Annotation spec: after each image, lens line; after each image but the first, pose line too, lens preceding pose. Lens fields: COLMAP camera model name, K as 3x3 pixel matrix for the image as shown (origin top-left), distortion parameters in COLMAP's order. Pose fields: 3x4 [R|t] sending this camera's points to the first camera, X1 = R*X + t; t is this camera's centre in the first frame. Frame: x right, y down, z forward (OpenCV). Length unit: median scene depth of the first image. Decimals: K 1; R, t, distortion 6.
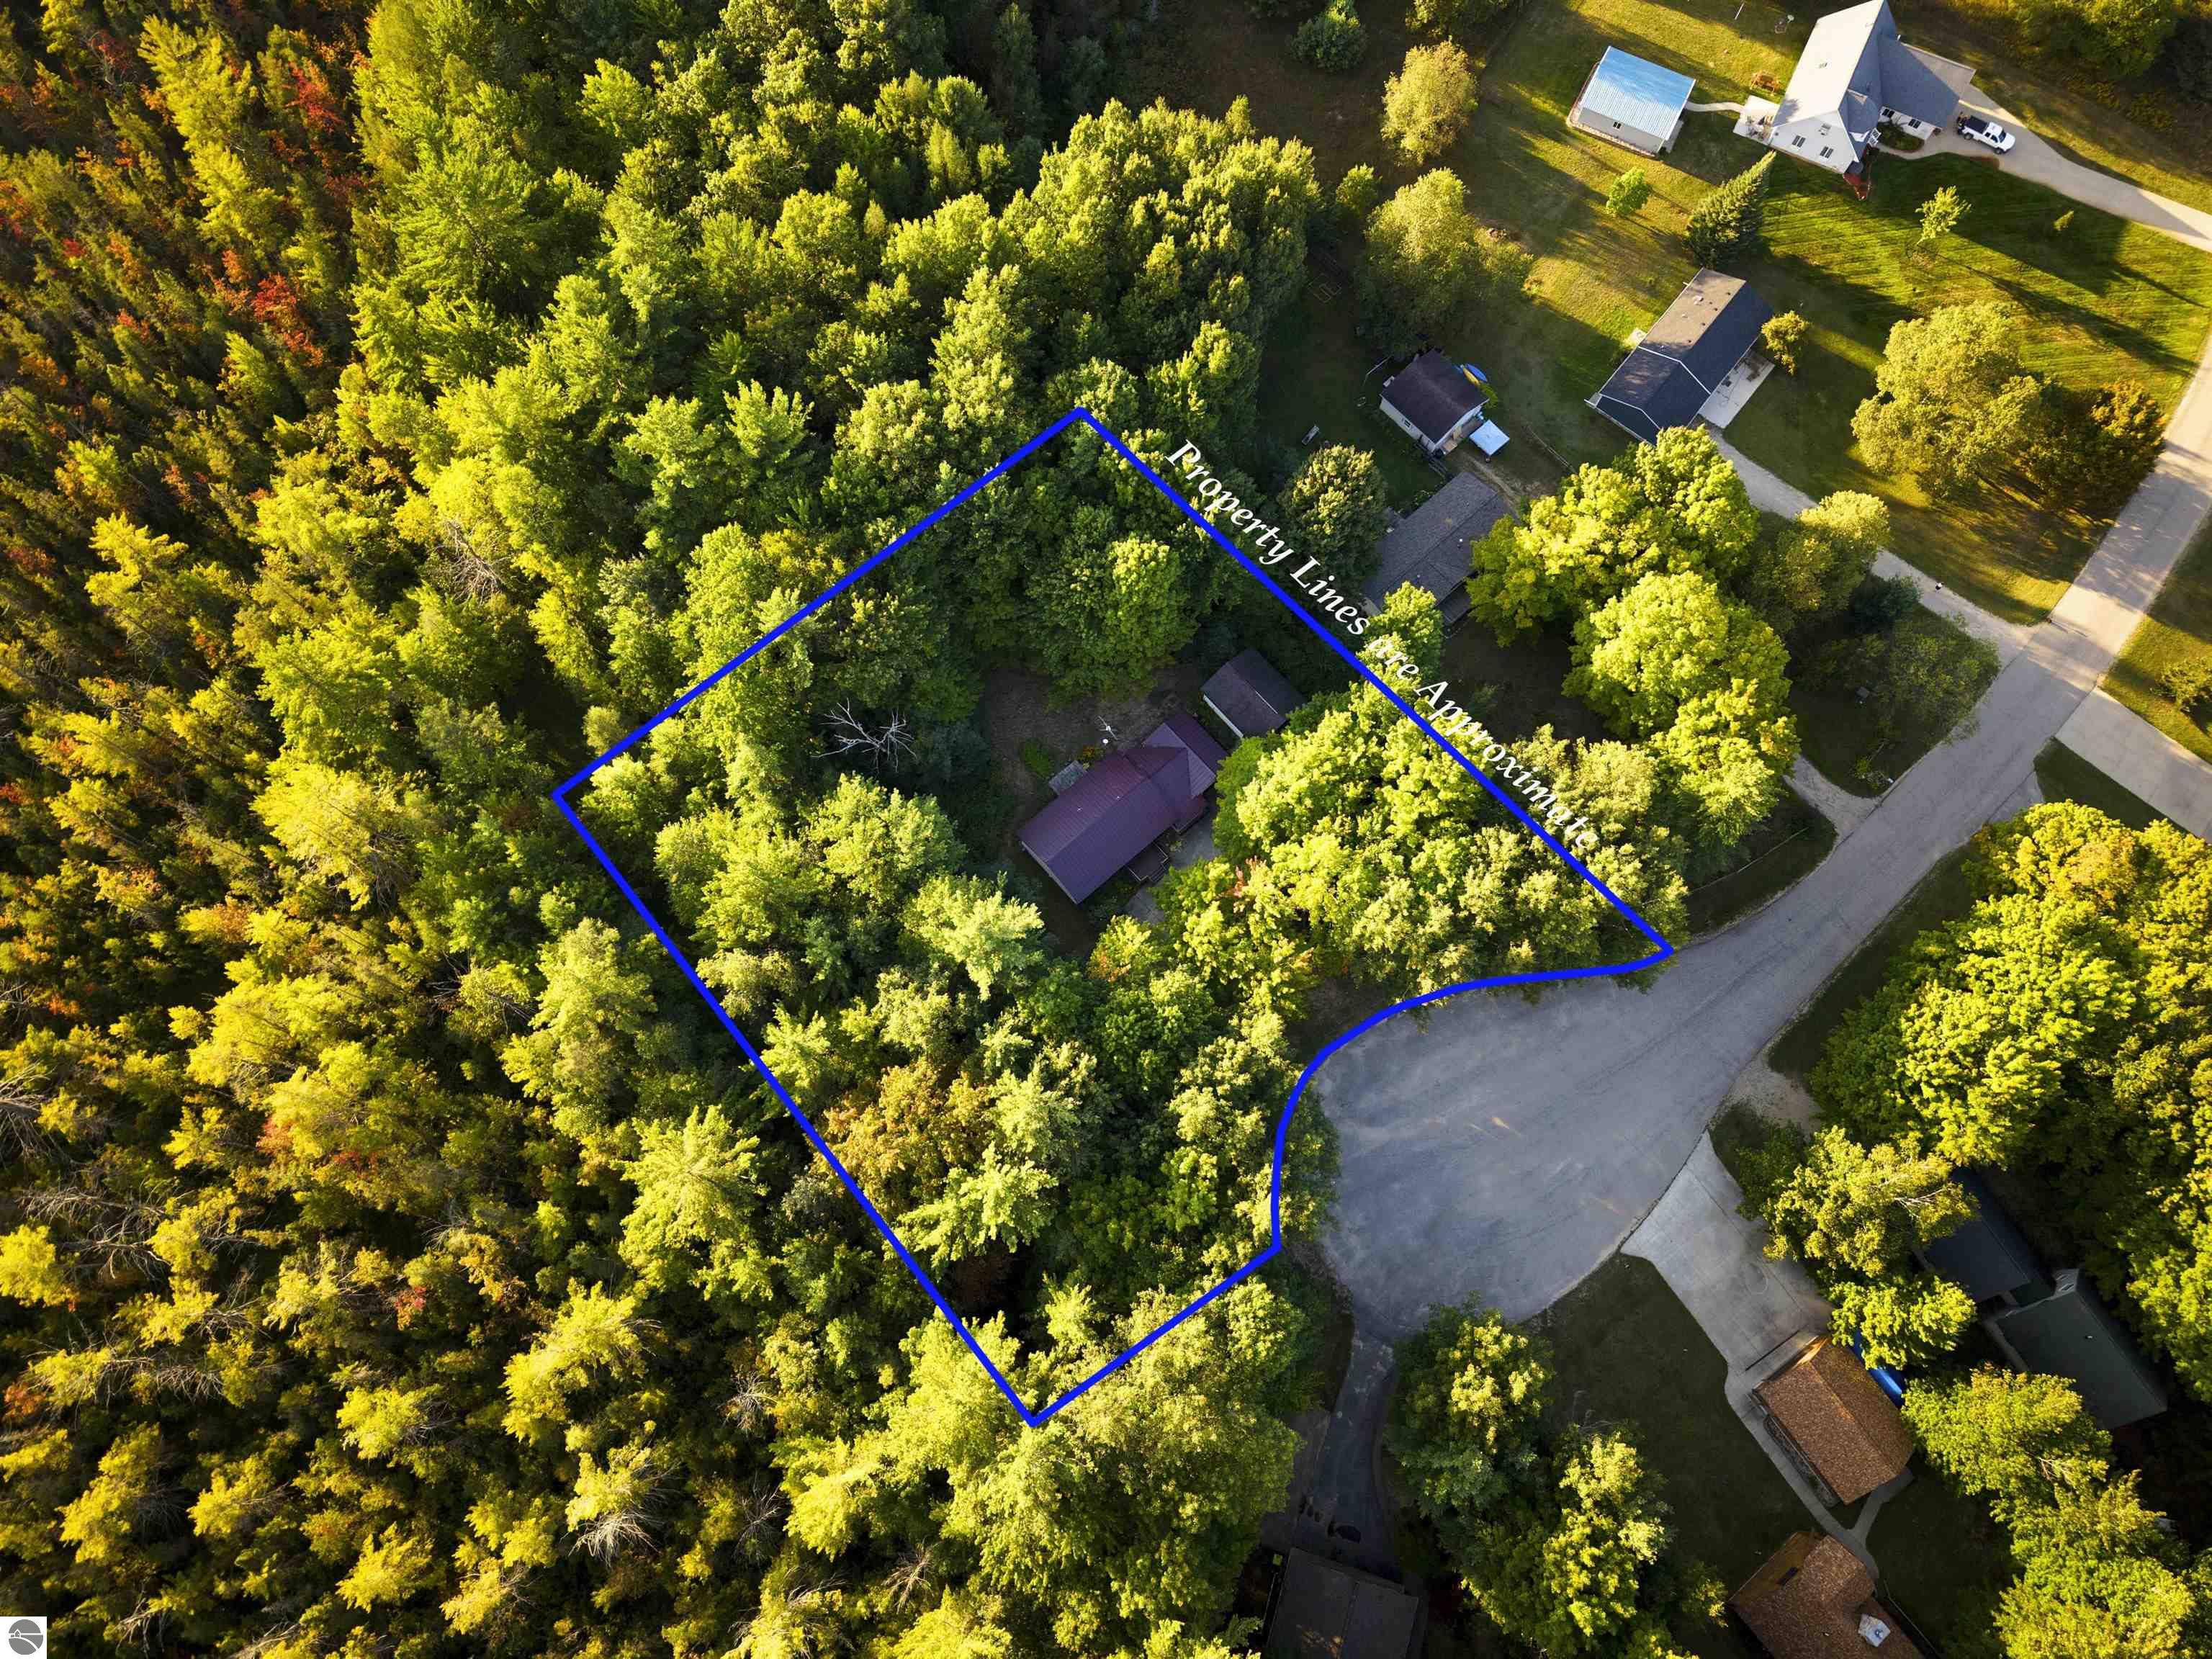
lens RADIAL K [[1459.9, 0, 1101.0], [0, 1459.9, 815.9], [0, 0, 1]] dist [0.004183, -0.000283]
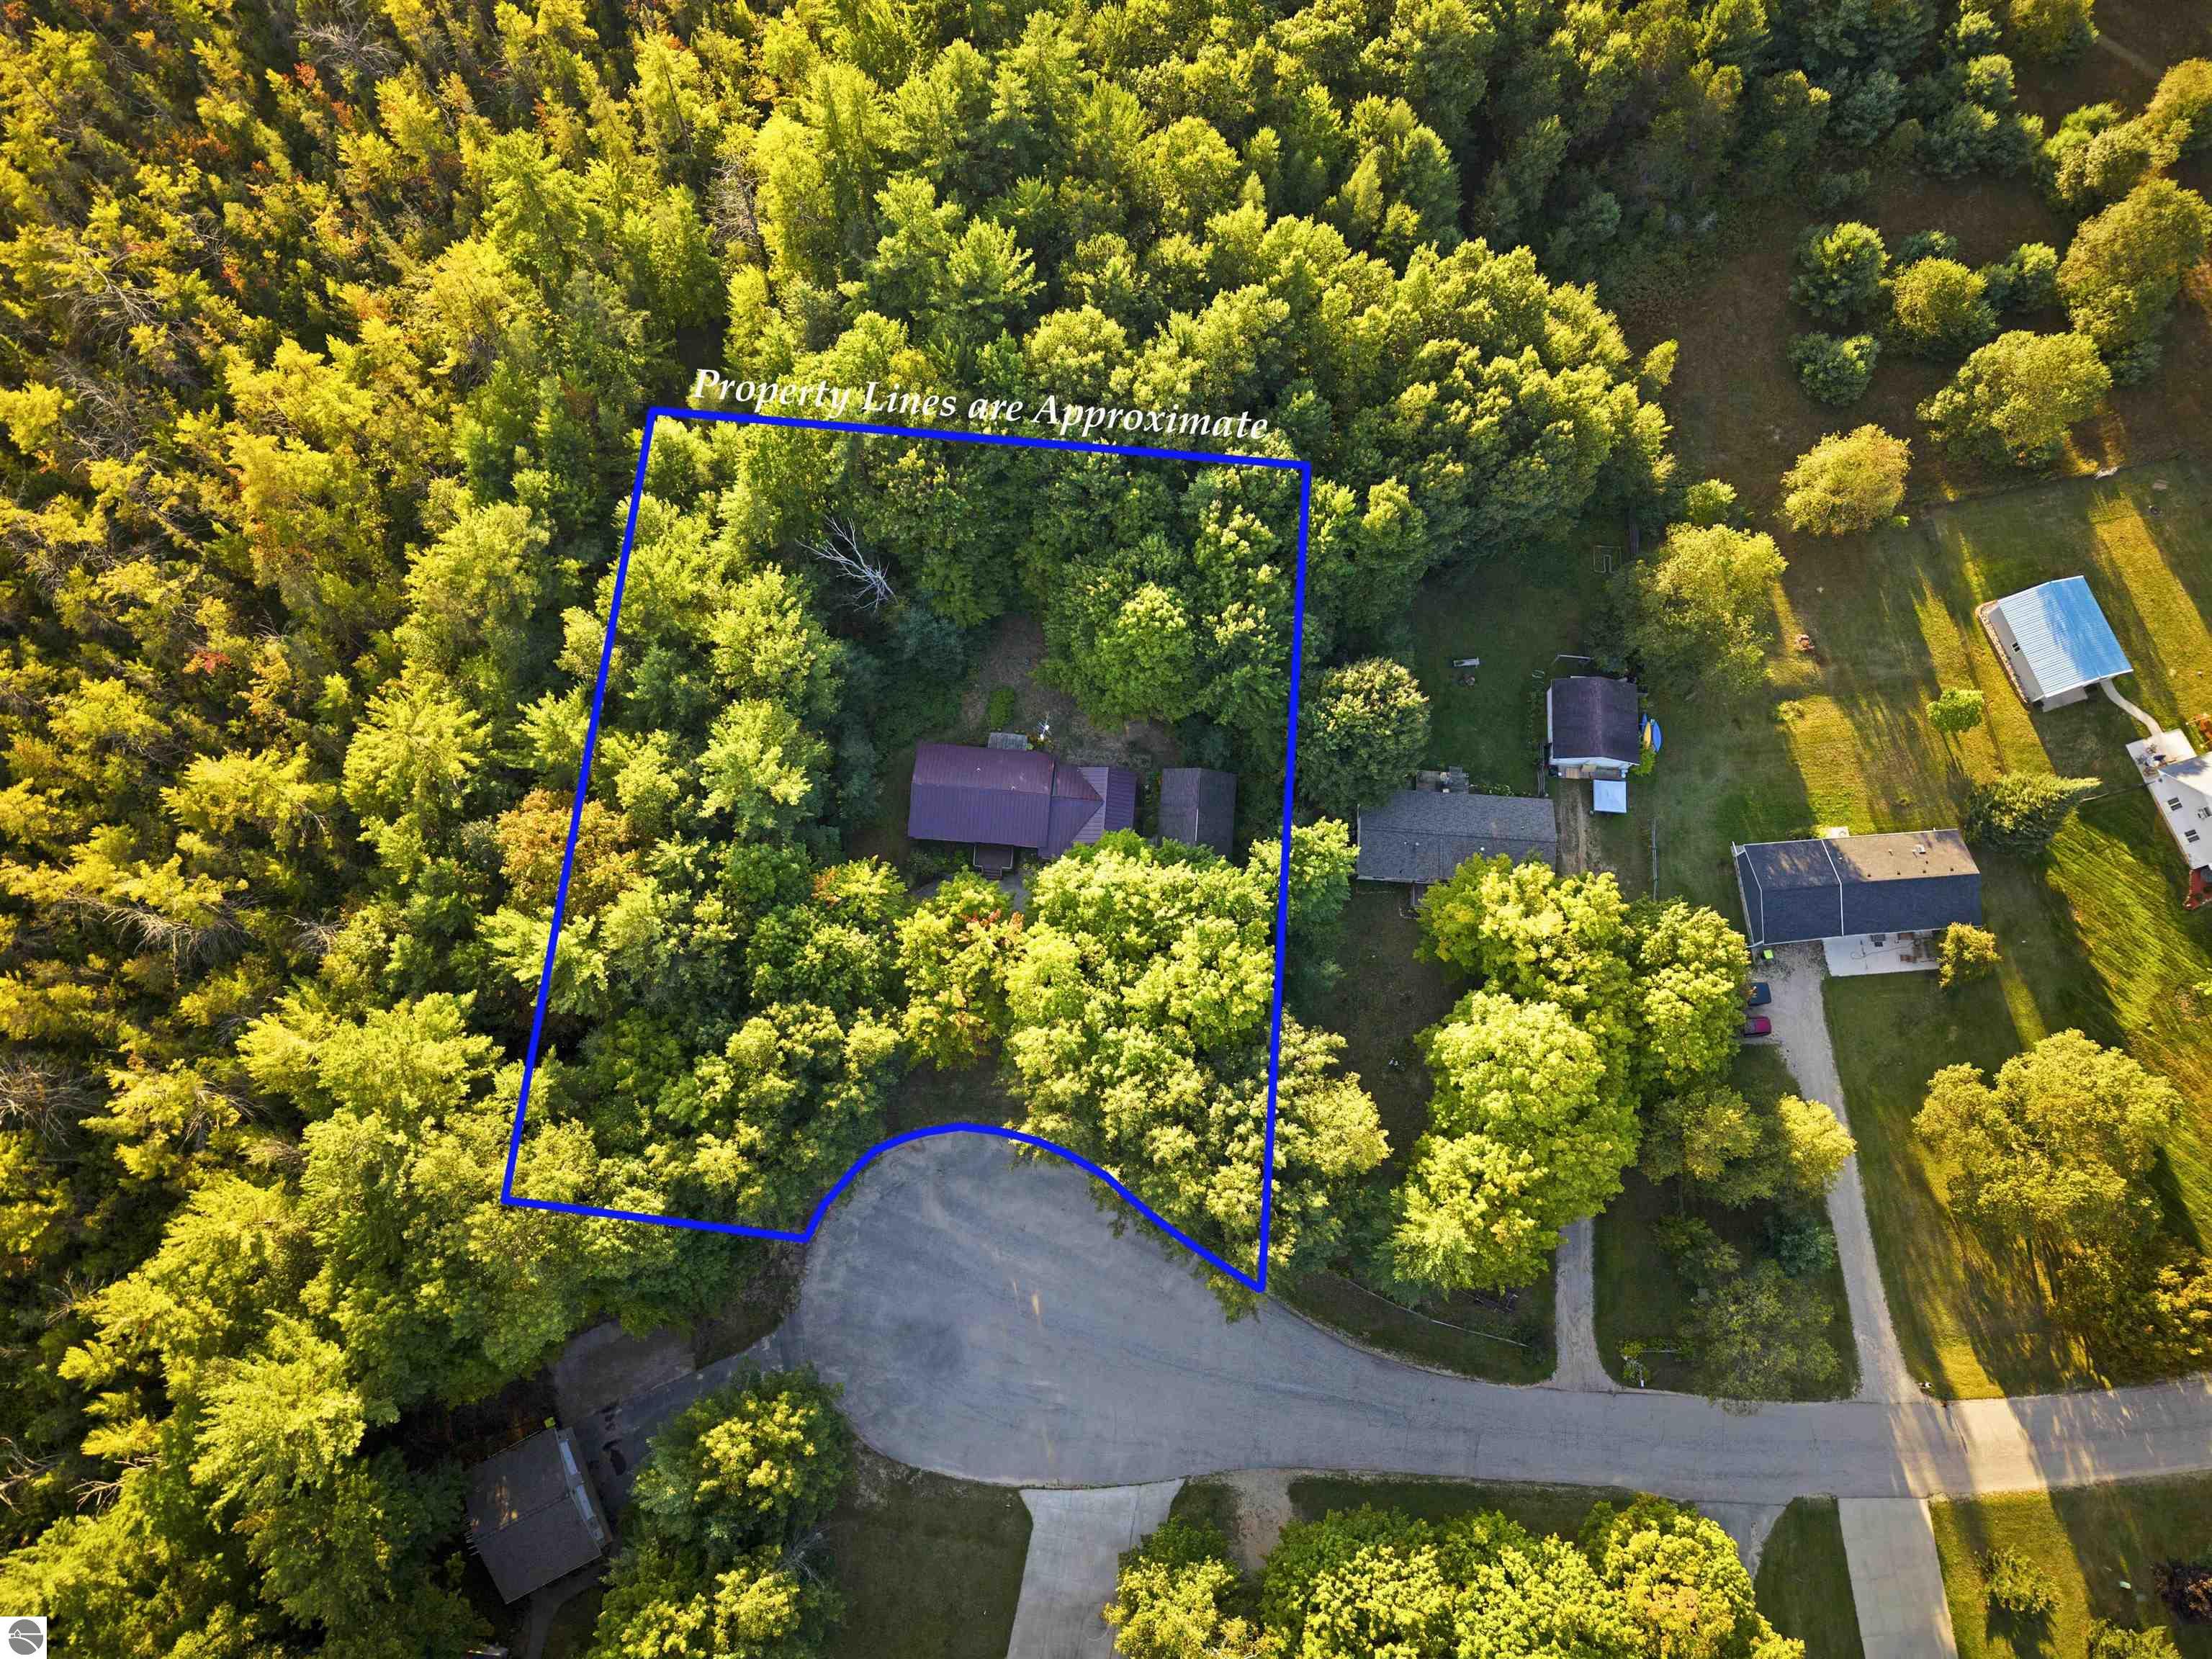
lens RADIAL K [[1459.9, 0, 1101.0], [0, 1459.9, 815.9], [0, 0, 1]] dist [0.004183, -0.000283]
pose [[0.695856, 0.690543, -0.197318, 0.287717], [-0.686811, 0.720166, 0.098242, -0.150670], [0.209942, 0.067158, 0.975405, 0.062768]]
